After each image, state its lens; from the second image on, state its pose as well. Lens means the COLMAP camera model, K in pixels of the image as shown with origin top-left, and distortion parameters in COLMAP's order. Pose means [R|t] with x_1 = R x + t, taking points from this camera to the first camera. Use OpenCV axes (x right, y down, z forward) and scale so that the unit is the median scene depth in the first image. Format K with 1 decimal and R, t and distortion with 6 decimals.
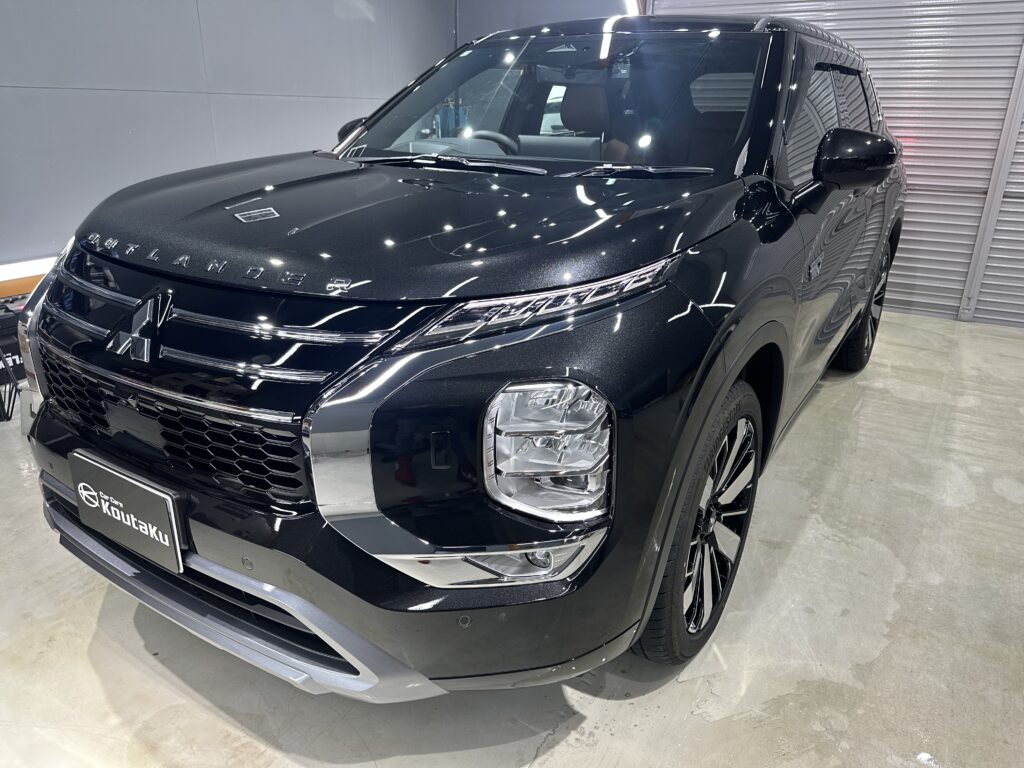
lens RADIAL K [[751.6, 0, 517.9], [0, 751.6, 388.1], [0, 0, 1]] dist [0.017653, -0.010389]
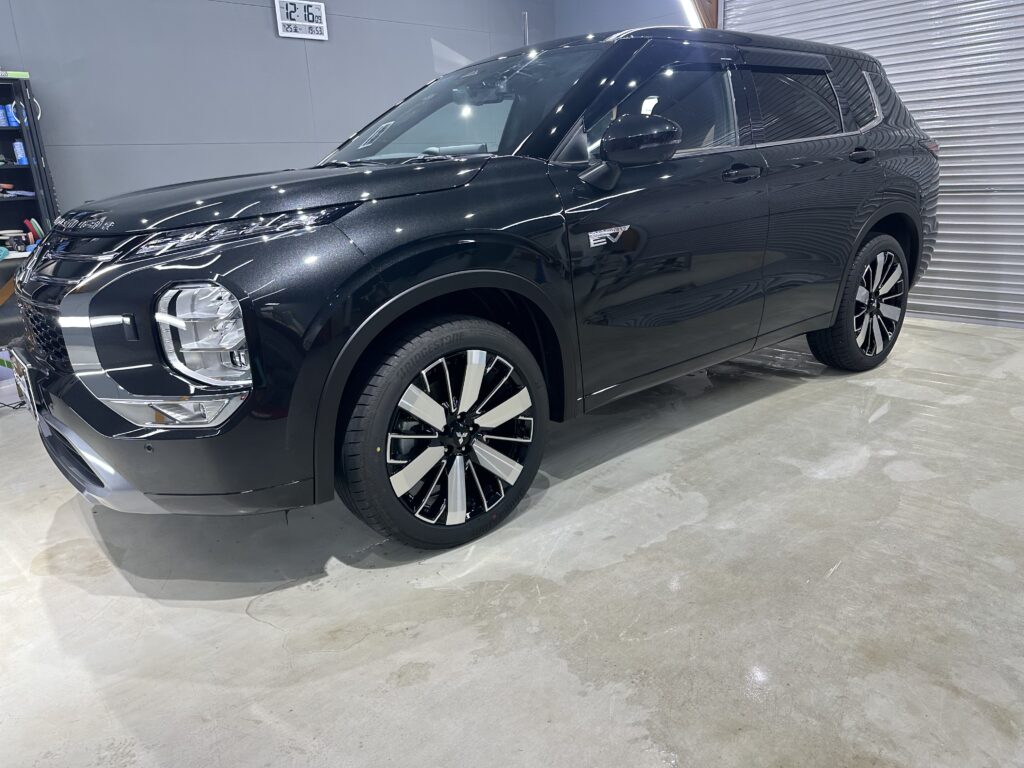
lens RADIAL K [[751.6, 0, 522.8], [0, 751.6, 384.6], [0, 0, 1]] dist [0.017653, -0.010389]
pose [[0.952054, 0.028125, -0.304636, 0.778475], [-0.048632, 0.997017, -0.059937, 0.173509], [0.302041, 0.071878, 0.950581, -0.136137]]
